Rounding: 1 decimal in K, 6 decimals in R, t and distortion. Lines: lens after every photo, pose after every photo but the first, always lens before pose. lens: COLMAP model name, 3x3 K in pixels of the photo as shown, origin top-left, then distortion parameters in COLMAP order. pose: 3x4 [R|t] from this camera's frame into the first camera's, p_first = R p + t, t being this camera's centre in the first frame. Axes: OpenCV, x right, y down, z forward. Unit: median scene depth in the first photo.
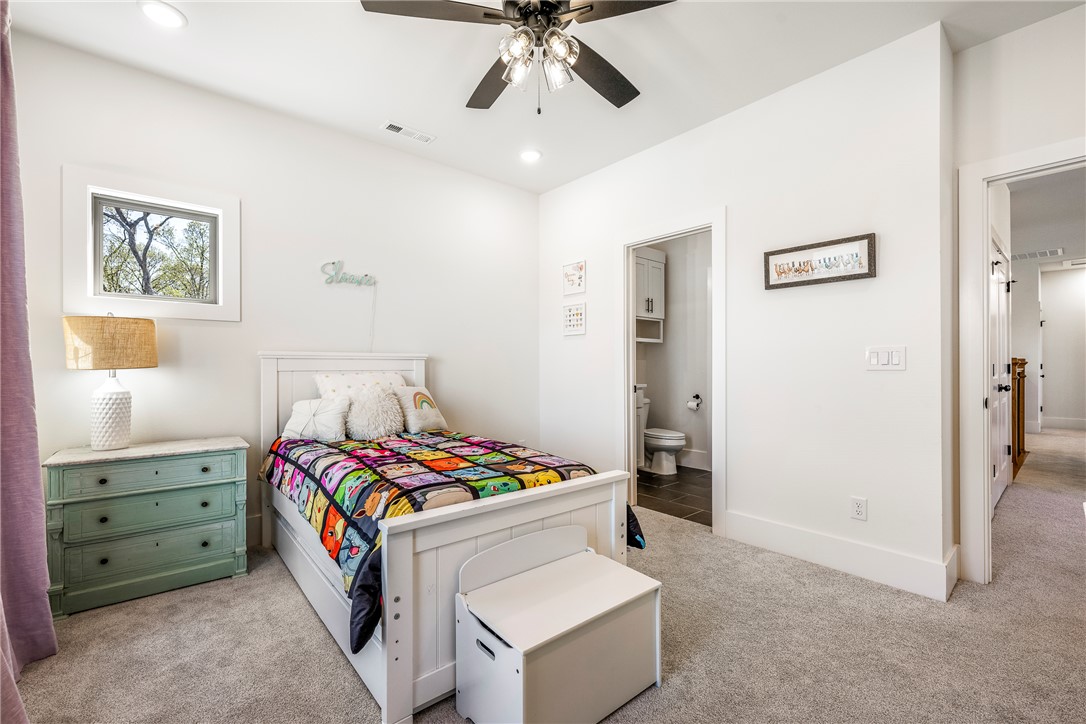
lens RADIAL K [[468.7, 0, 538.1], [0, 468.7, 367.9], [0, 0, 1]] dist [0.000636, 0.000195]
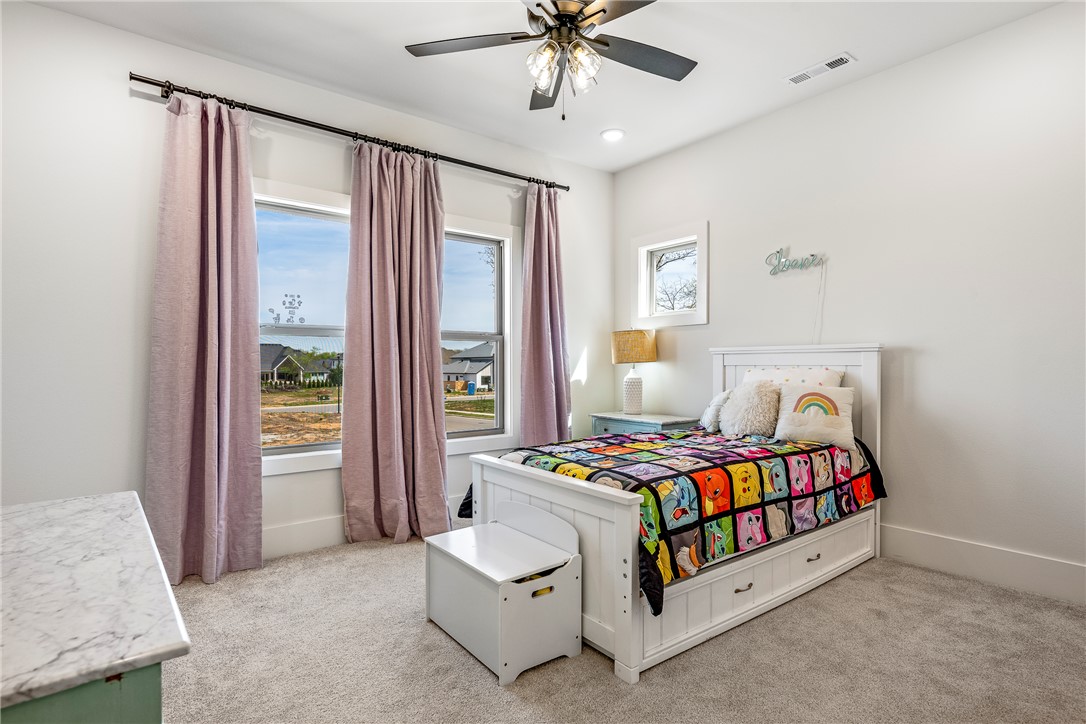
lens RADIAL K [[574.7, 0, 543.0], [0, 574.7, 362.0], [0, 0, 1]] dist [0.000305, 0.000026]
pose [[-0.068858, -0.001053, -0.997626, 0.758223], [-0.000614, 0.999999, -0.001013, -0.000075], [0.997626, 0.000543, -0.068859, 0.609452]]
